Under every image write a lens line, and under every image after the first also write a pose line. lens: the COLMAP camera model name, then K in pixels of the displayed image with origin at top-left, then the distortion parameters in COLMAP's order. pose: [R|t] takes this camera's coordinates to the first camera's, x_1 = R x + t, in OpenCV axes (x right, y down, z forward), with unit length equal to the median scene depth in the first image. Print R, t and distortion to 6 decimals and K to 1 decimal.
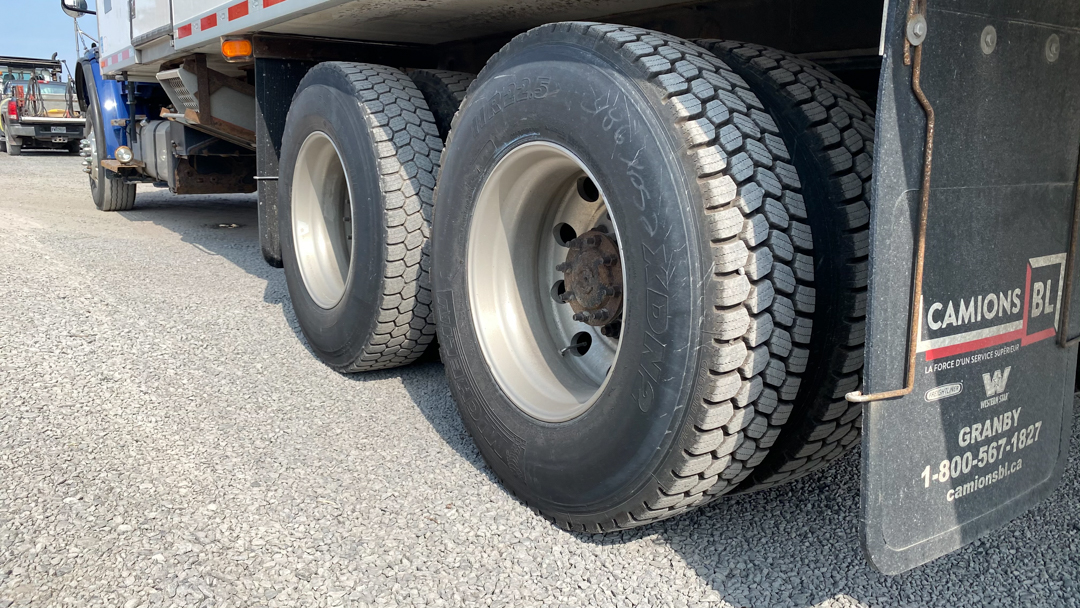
lens RADIAL K [[799.2, 0, 537.5], [0, 799.2, 307.6], [0, 0, 1]] dist [0.055331, -0.001204]
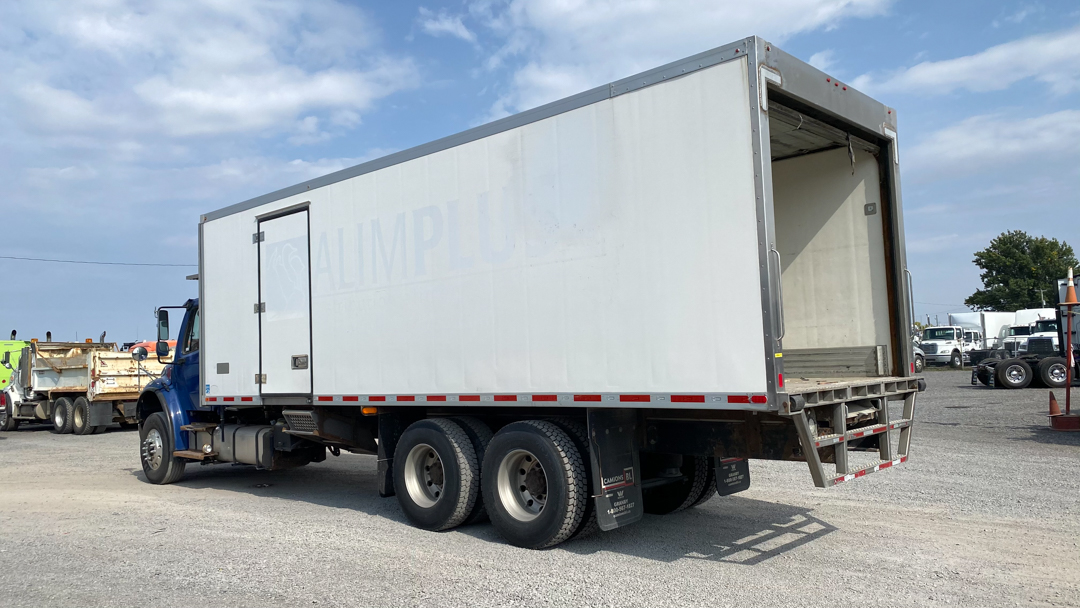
lens RADIAL K [[799.2, 0, 563.5], [0, 799.2, 292.6], [0, 0, 1]] dist [0.055331, -0.001204]
pose [[0.965757, -0.041631, 0.256087, -0.997799], [0.114302, 0.954362, -0.275913, 0.226808], [-0.232913, 0.295736, 0.926440, -3.848890]]
